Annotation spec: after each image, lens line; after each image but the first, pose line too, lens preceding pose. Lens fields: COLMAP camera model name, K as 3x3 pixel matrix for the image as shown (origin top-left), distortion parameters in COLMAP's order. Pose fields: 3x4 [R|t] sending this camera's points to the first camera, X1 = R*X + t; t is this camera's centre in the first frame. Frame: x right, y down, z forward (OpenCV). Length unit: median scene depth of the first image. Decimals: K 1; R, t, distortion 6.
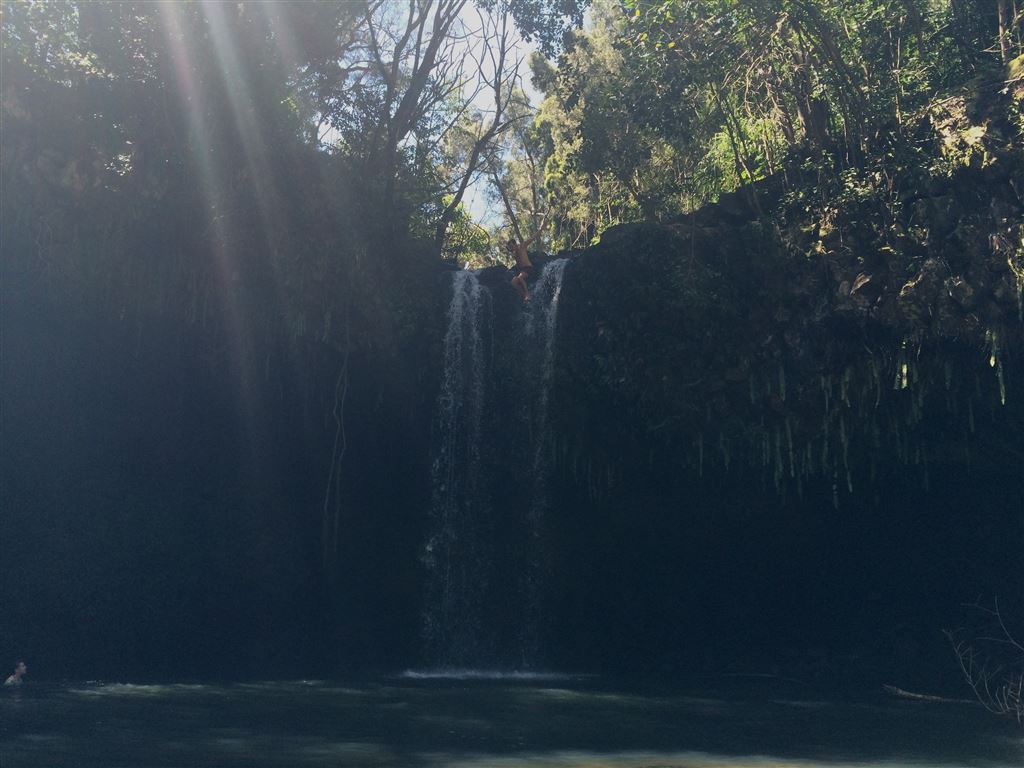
lens RADIAL K [[858.8, 0, 512.0], [0, 858.8, 384.0], [0, 0, 1]] dist [0.038413, -0.008387]
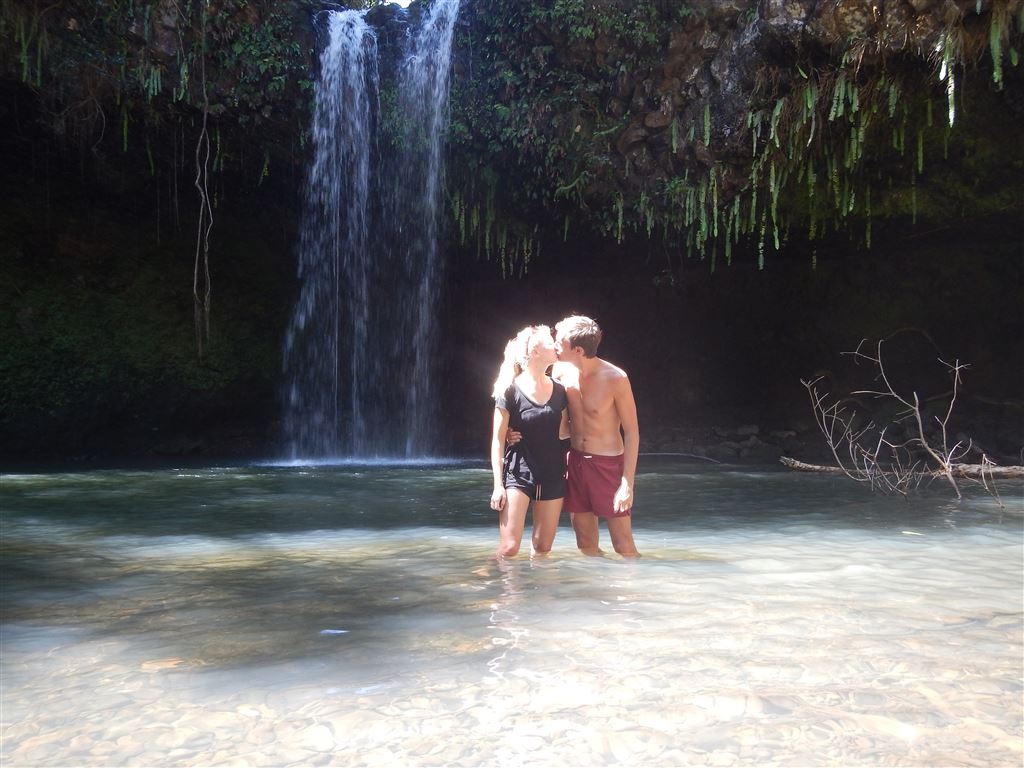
lens RADIAL K [[834.5, 0, 512.0], [0, 834.5, 384.0], [0, 0, 1]] dist [-0.008835, -0.004656]
pose [[0.999271, -0.029063, -0.024757, 0.135200], [0.033818, 0.974744, 0.220749, 0.059649], [0.017716, -0.221425, 0.975016, 0.142265]]
